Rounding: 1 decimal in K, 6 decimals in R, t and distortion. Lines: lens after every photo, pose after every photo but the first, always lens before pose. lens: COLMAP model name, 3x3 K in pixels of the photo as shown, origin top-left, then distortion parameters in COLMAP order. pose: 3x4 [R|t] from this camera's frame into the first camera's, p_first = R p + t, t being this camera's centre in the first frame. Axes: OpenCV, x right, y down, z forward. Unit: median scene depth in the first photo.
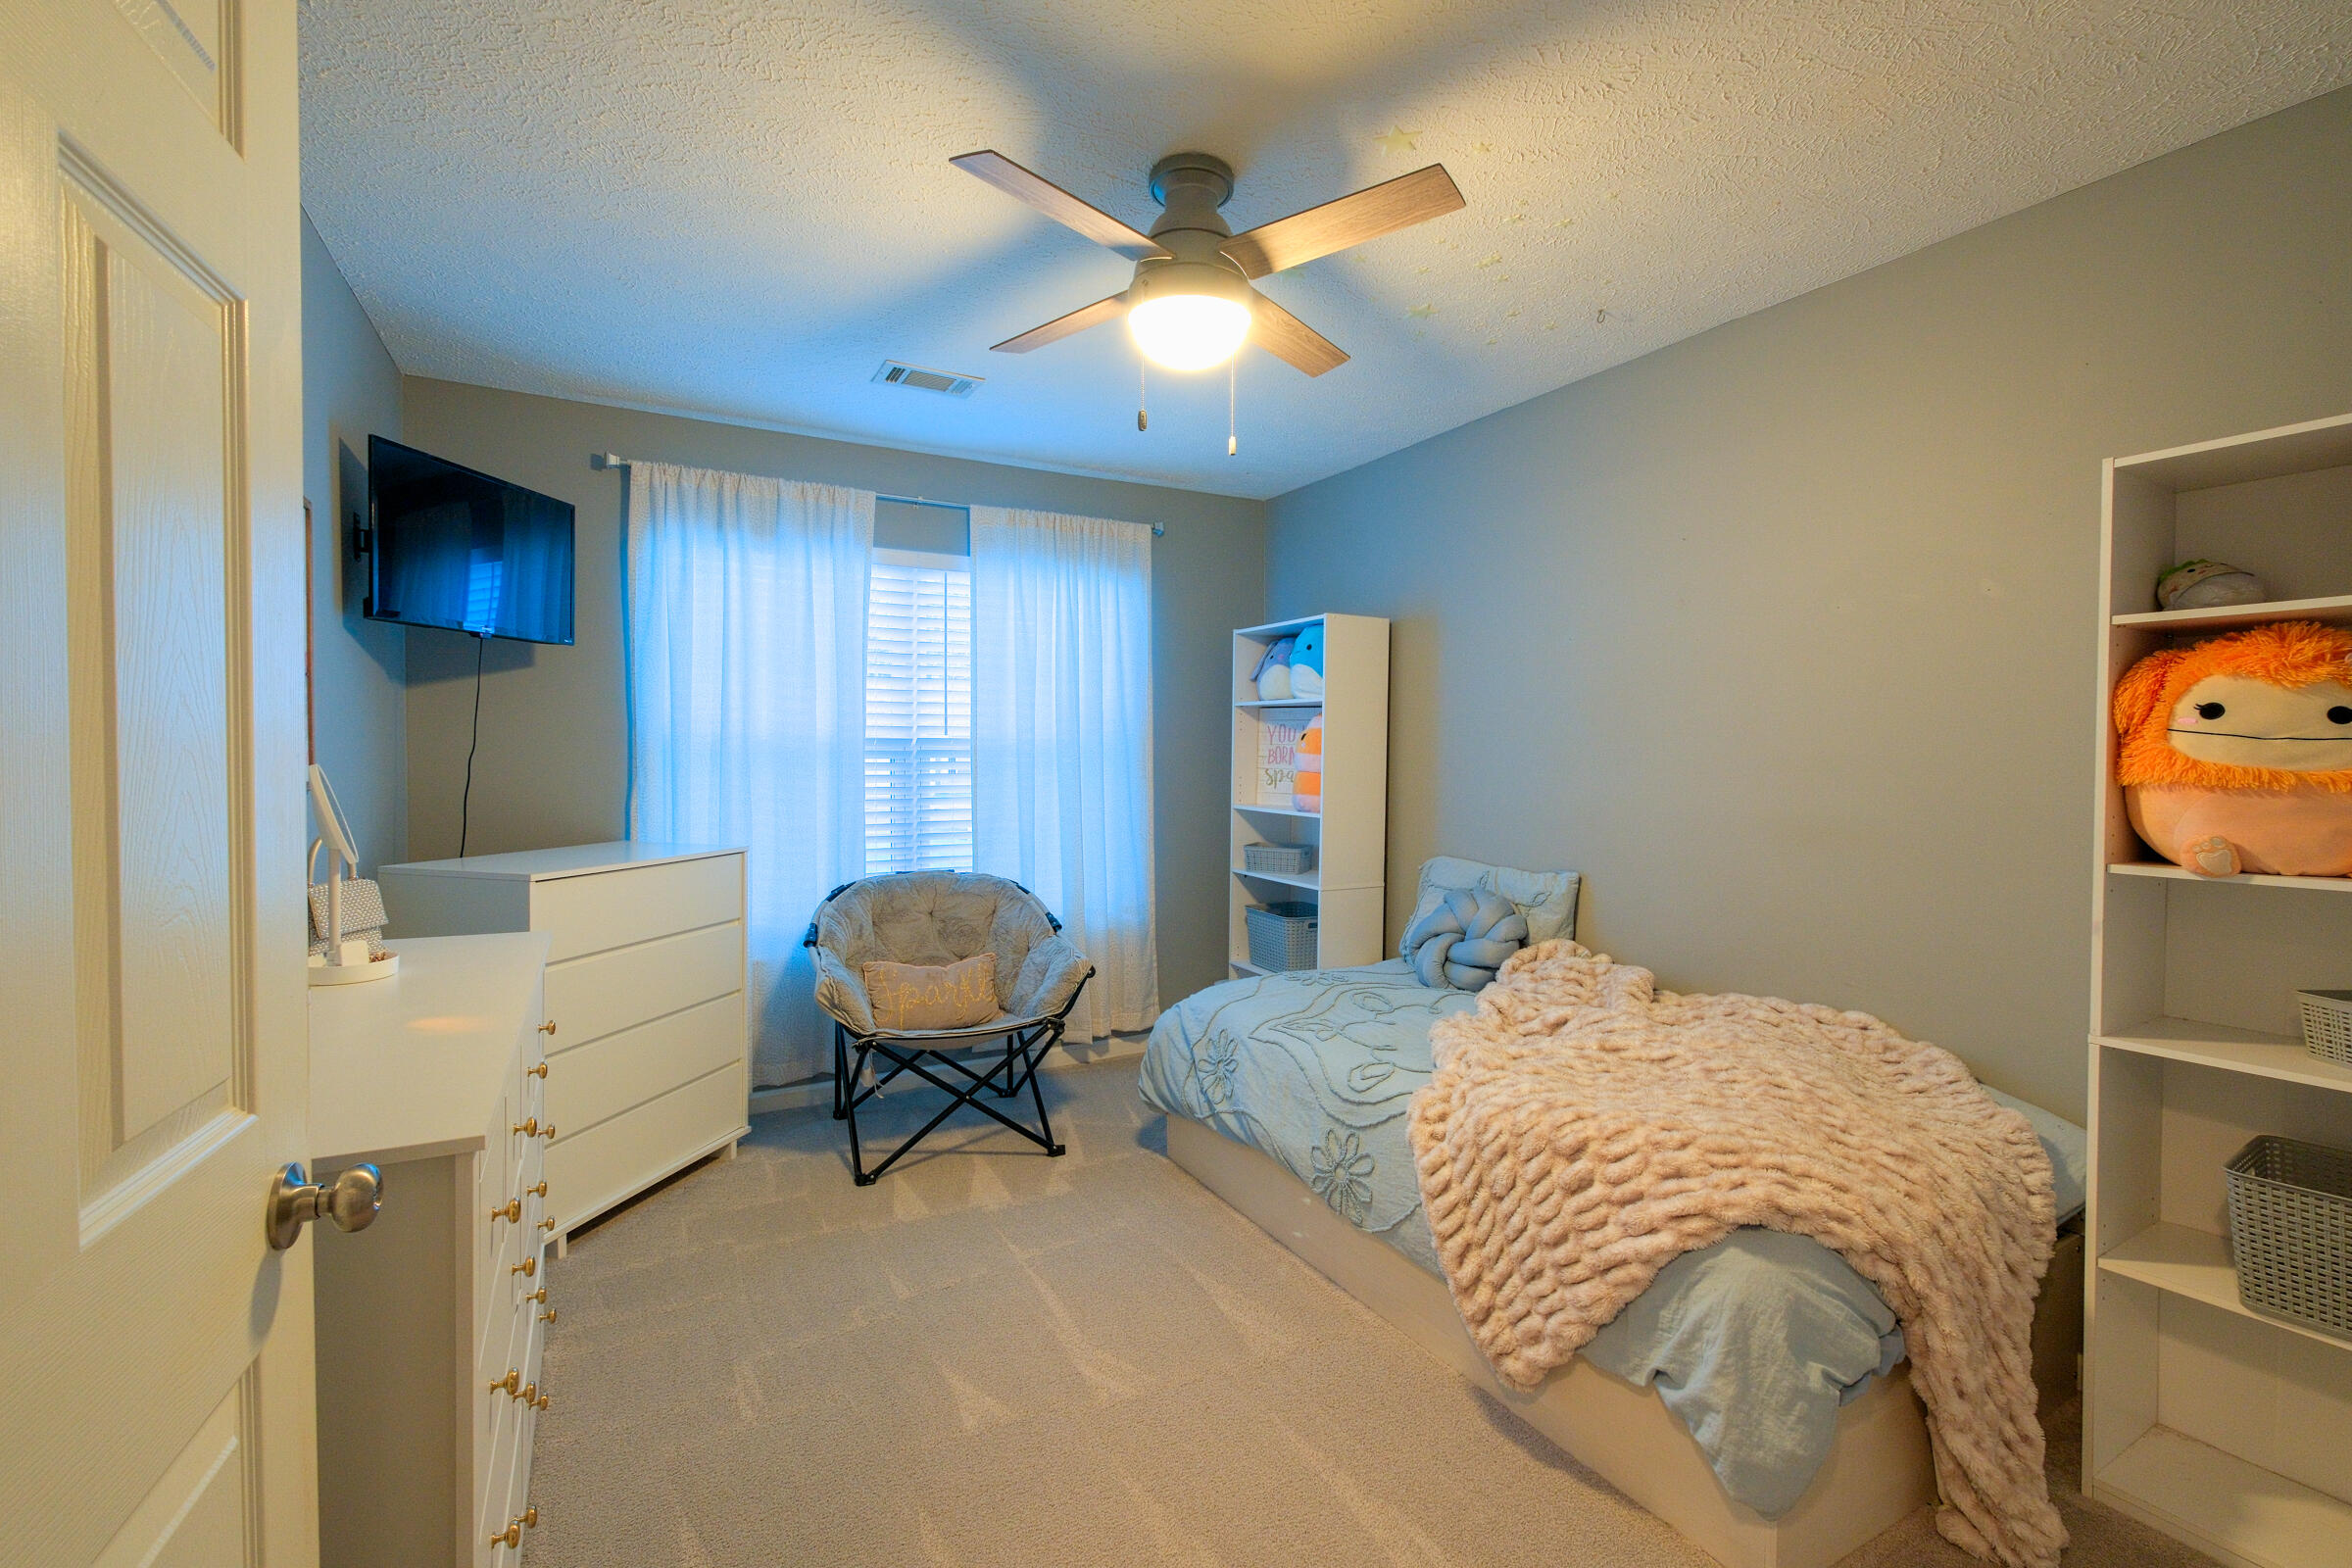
lens RADIAL K [[1012.5, 0, 1175.8], [0, 1012.5, 772.6], [0, 0, 1]] dist [-0.005172, -0.001368]
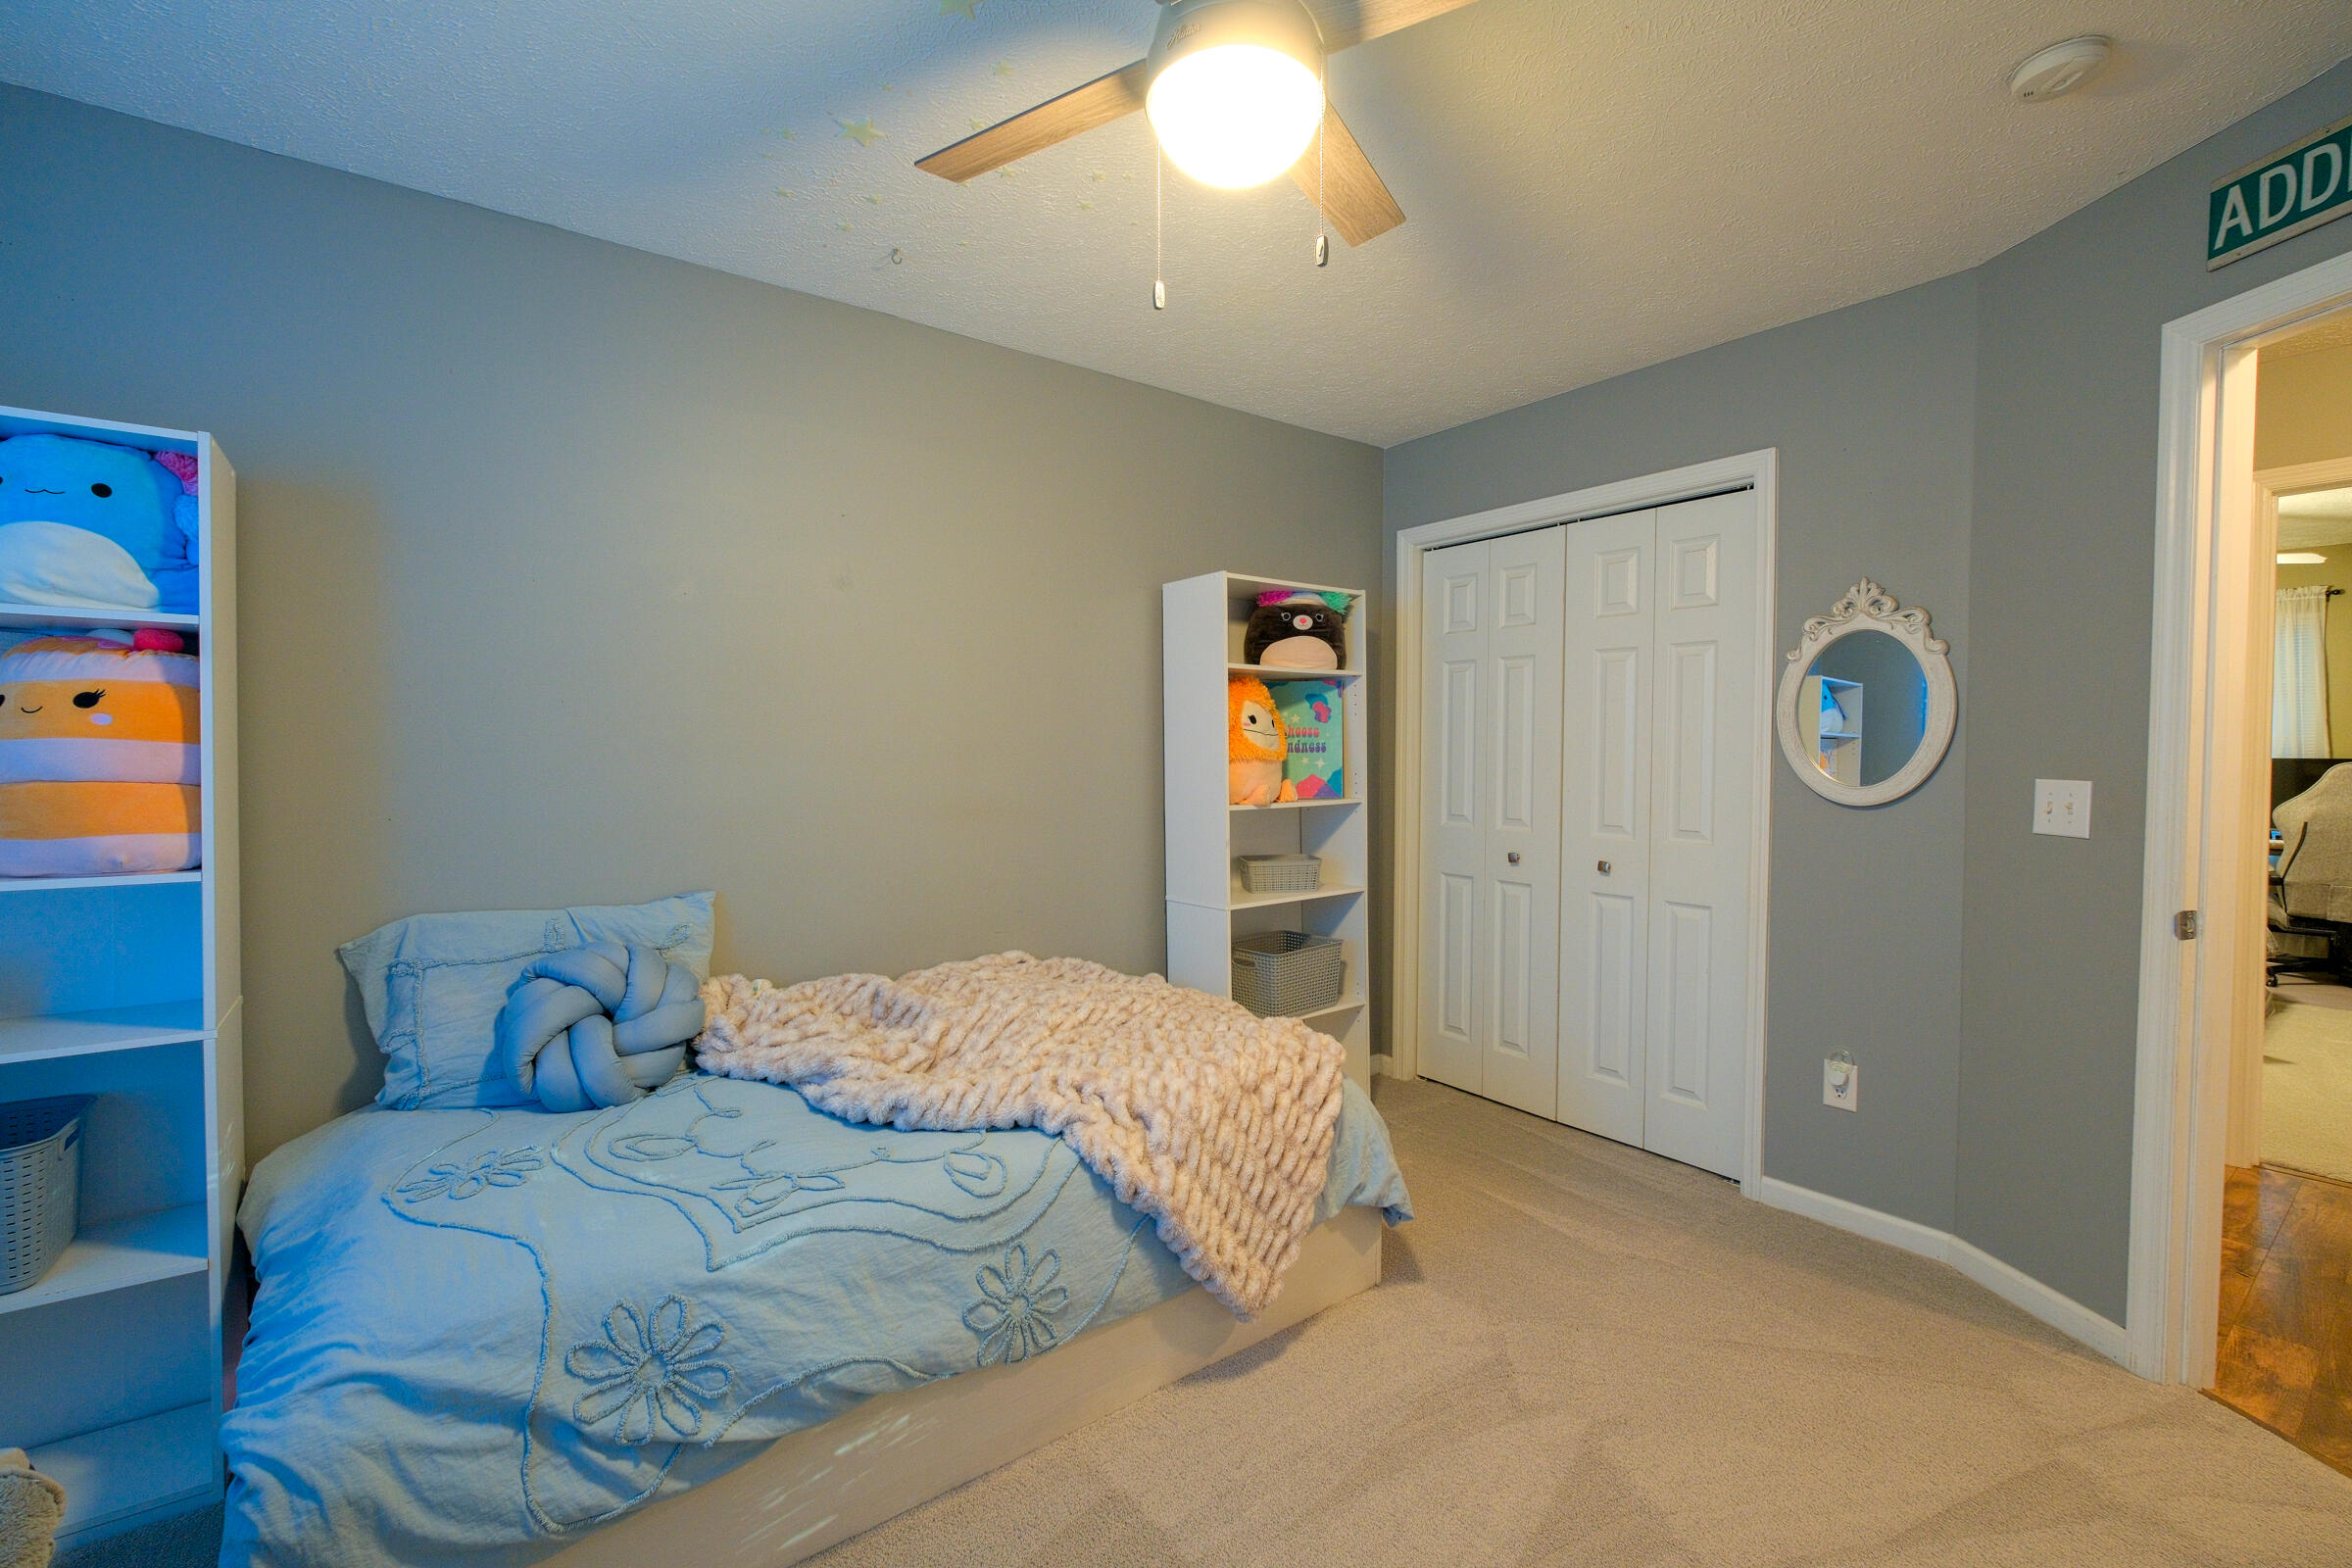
lens RADIAL K [[1012.5, 0, 1174.4], [0, 1012.5, 774.5], [0, 0, 1]] dist [-0.005172, -0.001368]
pose [[-0.149636, -0.028895, 0.988319, -0.689070], [0.017537, 0.999338, 0.031872, -0.017671], [-0.988586, 0.022101, -0.149030, 1.185600]]
